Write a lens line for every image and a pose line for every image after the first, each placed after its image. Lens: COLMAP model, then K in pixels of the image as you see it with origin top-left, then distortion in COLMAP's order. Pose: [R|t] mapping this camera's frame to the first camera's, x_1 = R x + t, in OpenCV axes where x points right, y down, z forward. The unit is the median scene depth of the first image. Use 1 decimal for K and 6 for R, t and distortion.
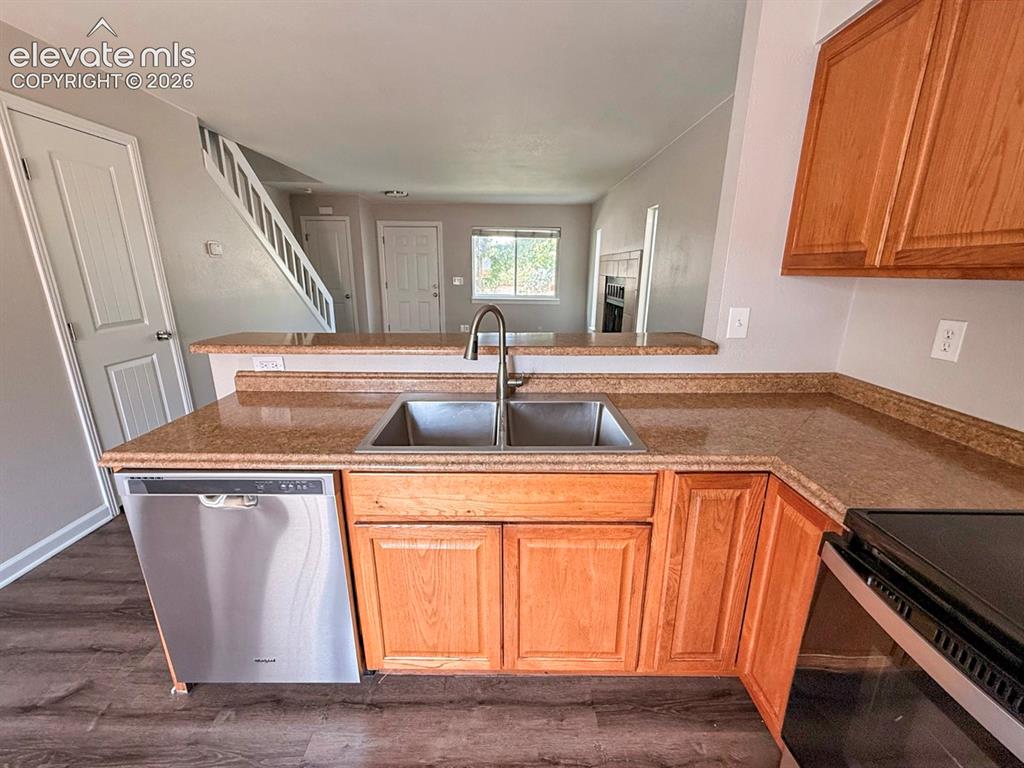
lens RADIAL K [[414.8, 0, 507.6], [0, 414.8, 382.7], [0, 0, 1]] dist [0.000356, 0.000227]
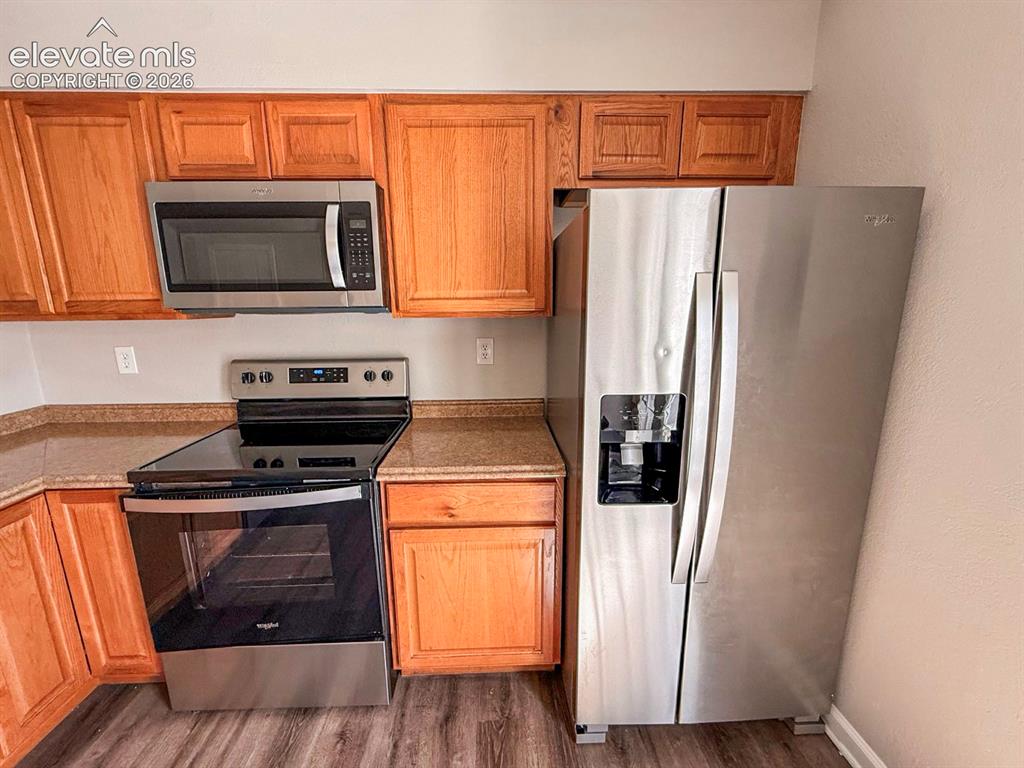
lens RADIAL K [[409.6, 0, 507.5], [0, 409.6, 383.3], [0, 0, 1]] dist [0.000726, -0.000081]
pose [[-0.035112, -0.197267, 0.979721, -0.428261], [0.272574, 0.941268, 0.199293, 0.054624], [-0.961494, 0.274044, 0.020720, -0.309141]]
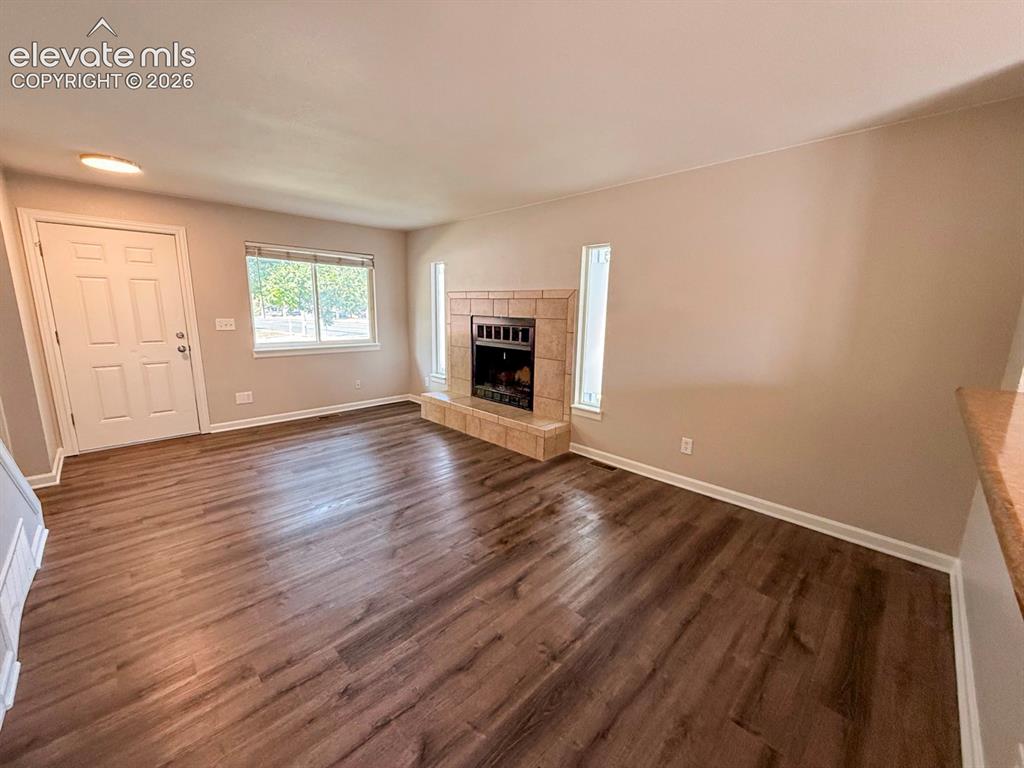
lens RADIAL K [[409.6, 0, 507.5], [0, 409.6, 383.3], [0, 0, 1]] dist [0.000726, -0.000081]
pose [[0.712292, -0.128262, 0.690065, -1.473496], [0.176495, 0.984301, 0.000772, -0.490467], [-0.679330, 0.121243, 0.723747, 1.613120]]
